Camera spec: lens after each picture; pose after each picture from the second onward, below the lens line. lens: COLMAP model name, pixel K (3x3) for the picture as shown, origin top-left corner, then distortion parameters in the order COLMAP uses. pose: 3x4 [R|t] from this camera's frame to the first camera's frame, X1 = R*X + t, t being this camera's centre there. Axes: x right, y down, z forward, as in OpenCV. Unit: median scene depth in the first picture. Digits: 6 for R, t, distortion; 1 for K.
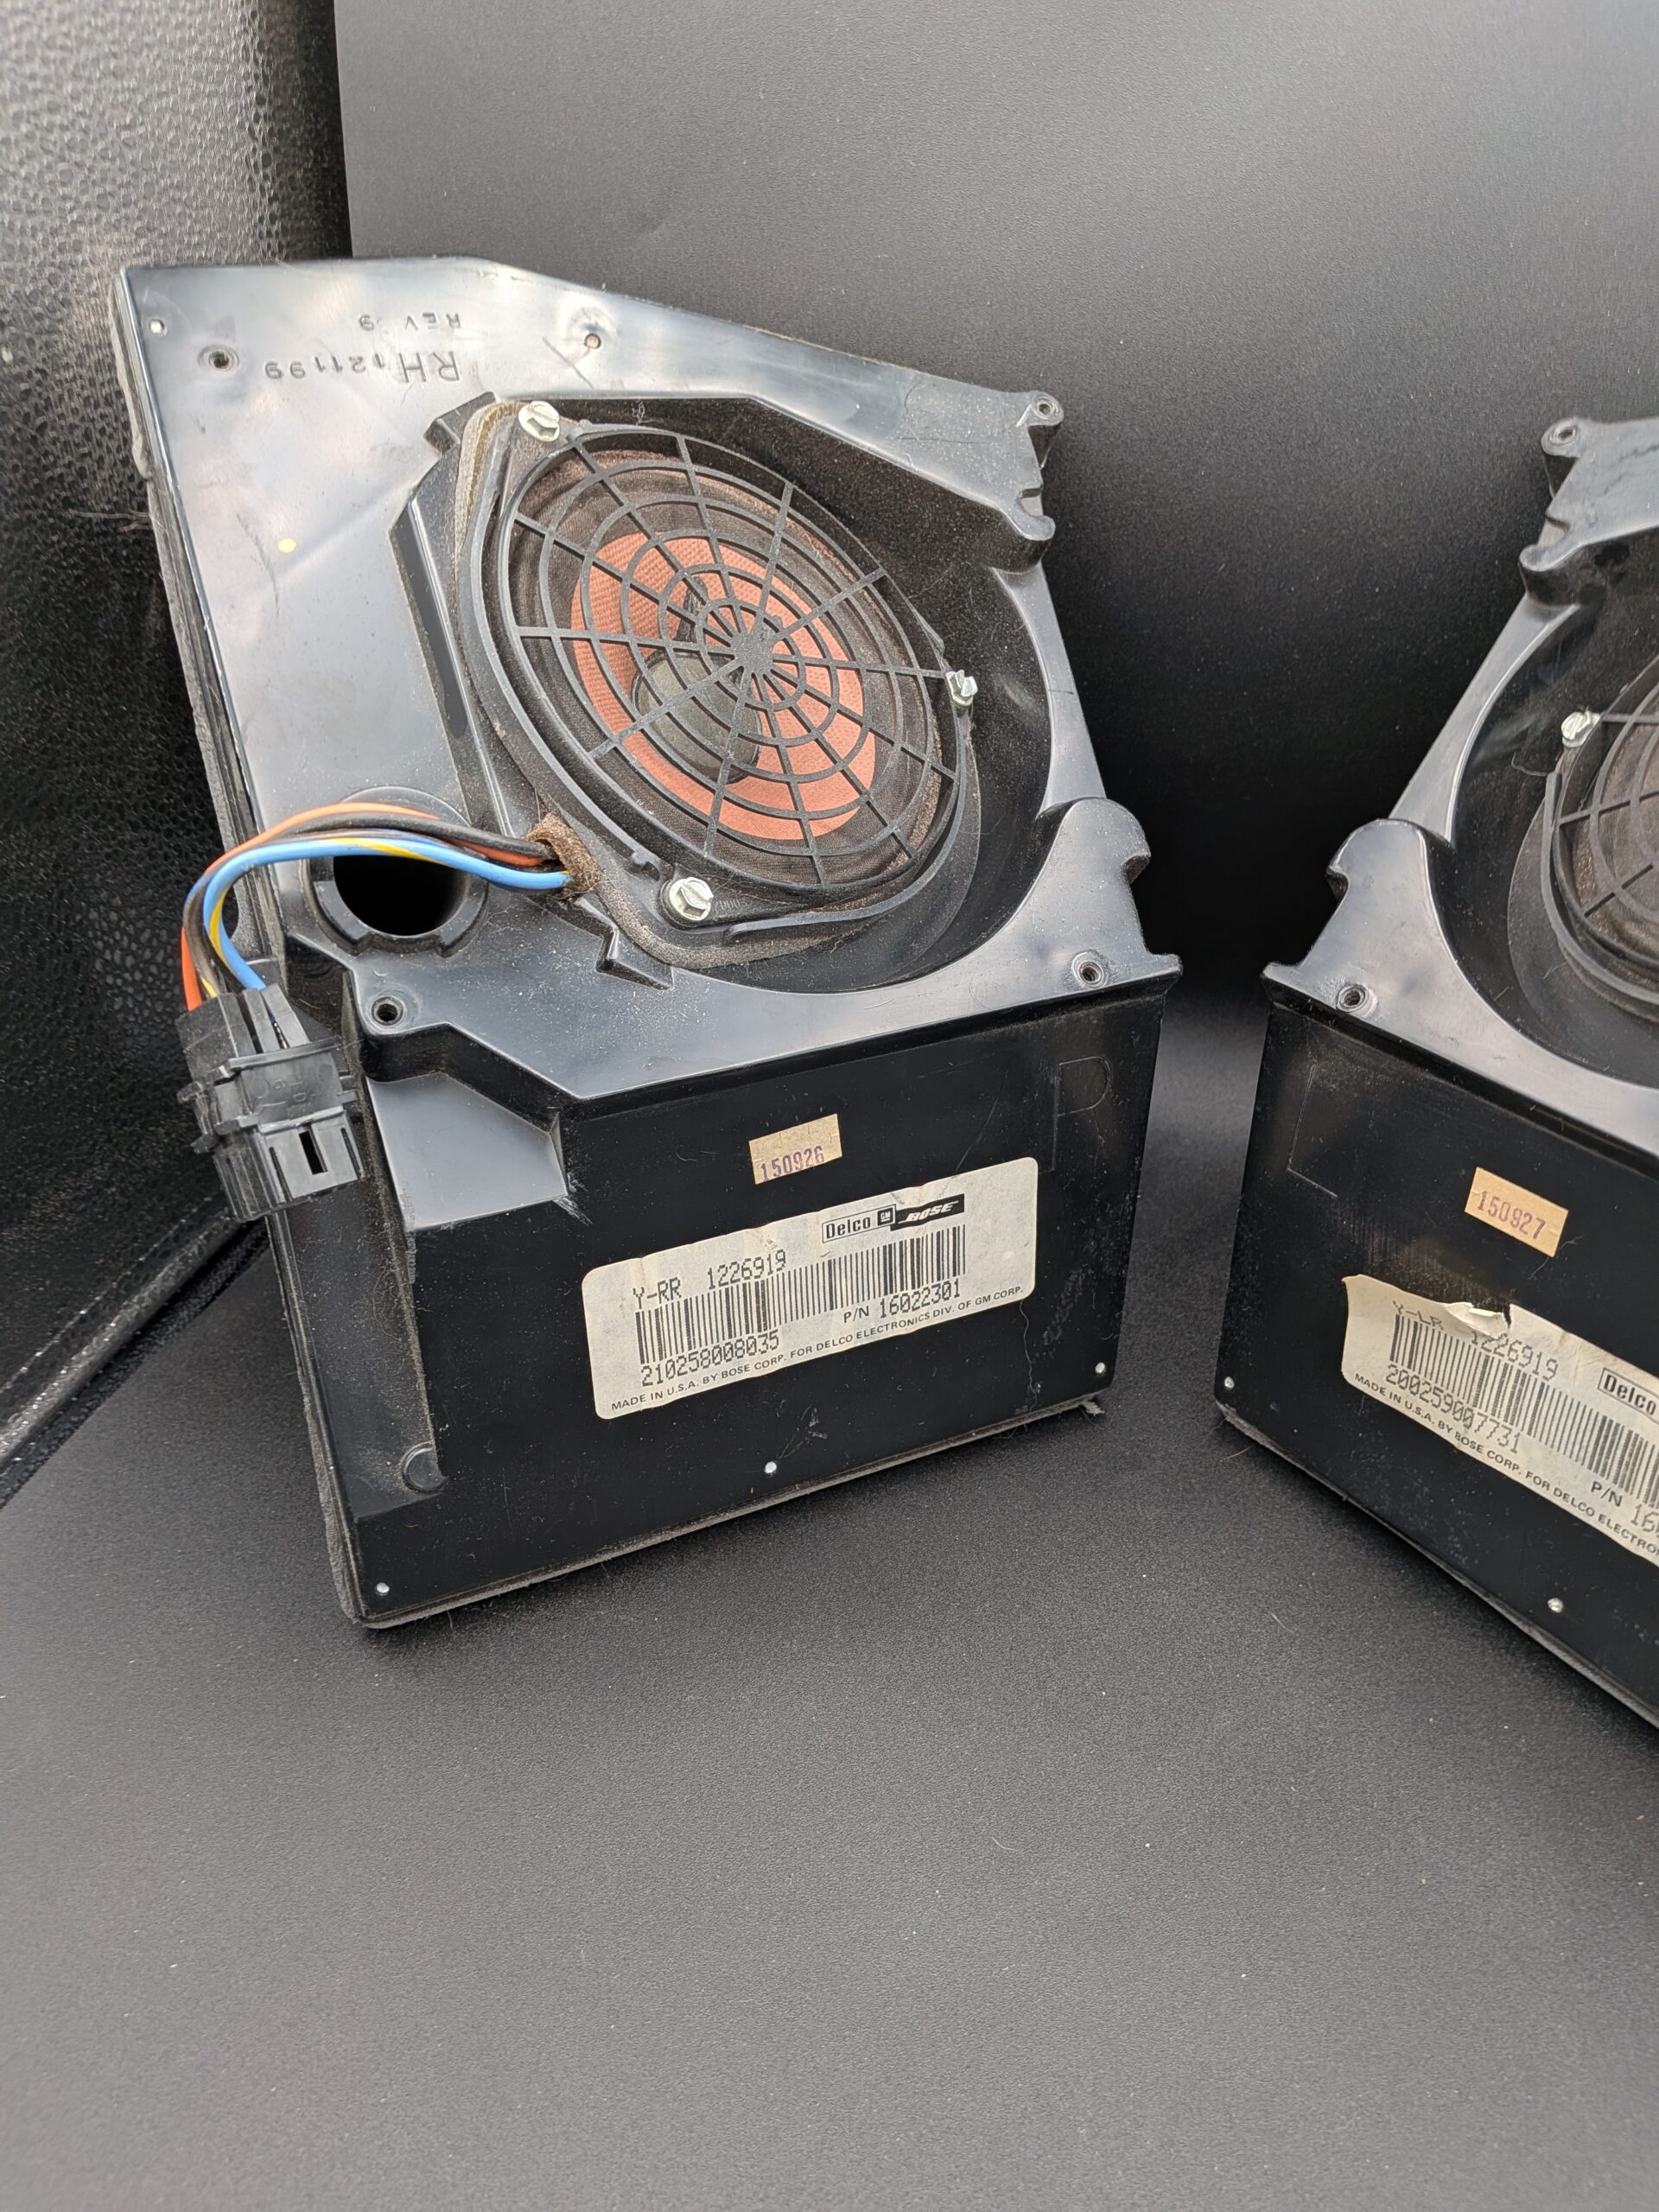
lens RADIAL K [[1594.9, 0, 848.4], [0, 1594.9, 1111.0], [0, 0, 1]] dist [0.100994, -0.224713]
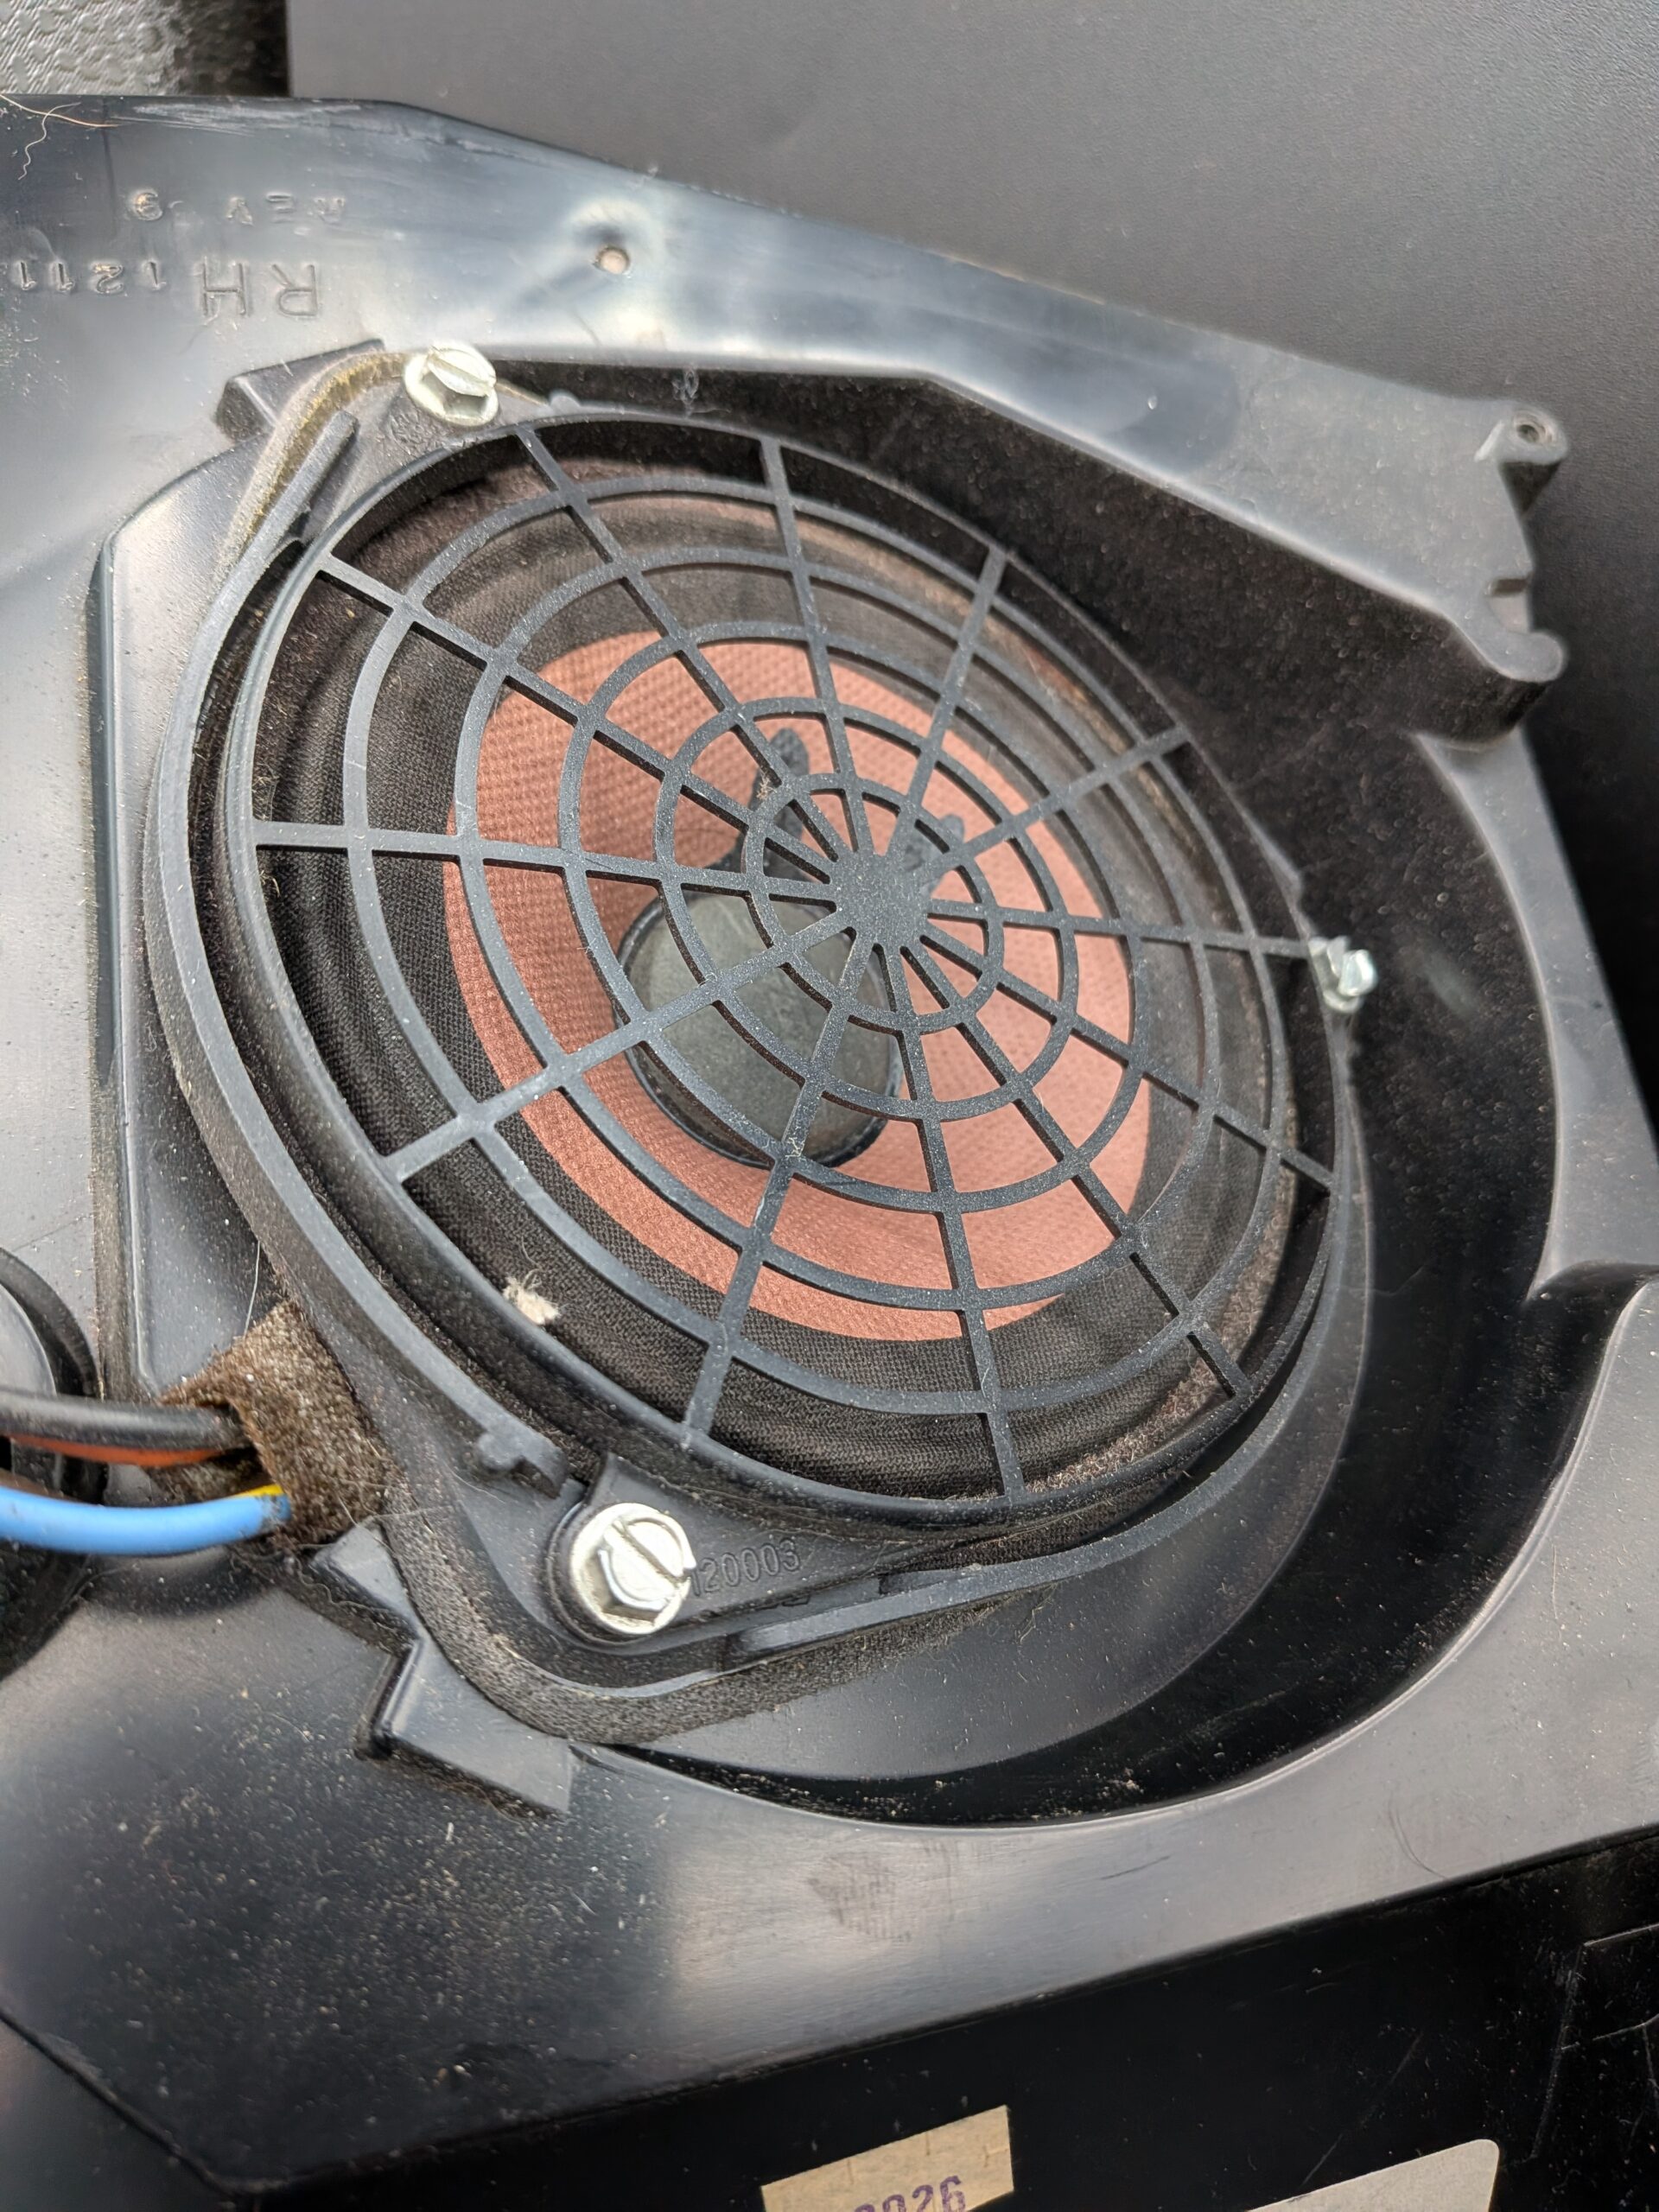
lens RADIAL K [[1644.2, 0, 829.5], [0, 1644.2, 1106.0], [0, 0, 1]] dist [0.042935, -0.097166]
pose [[0.988426, 0.061119, -0.138845, -0.008466], [-0.077394, 0.990344, -0.115018, -0.171459], [0.130474, 0.124433, 0.983612, 0.550697]]
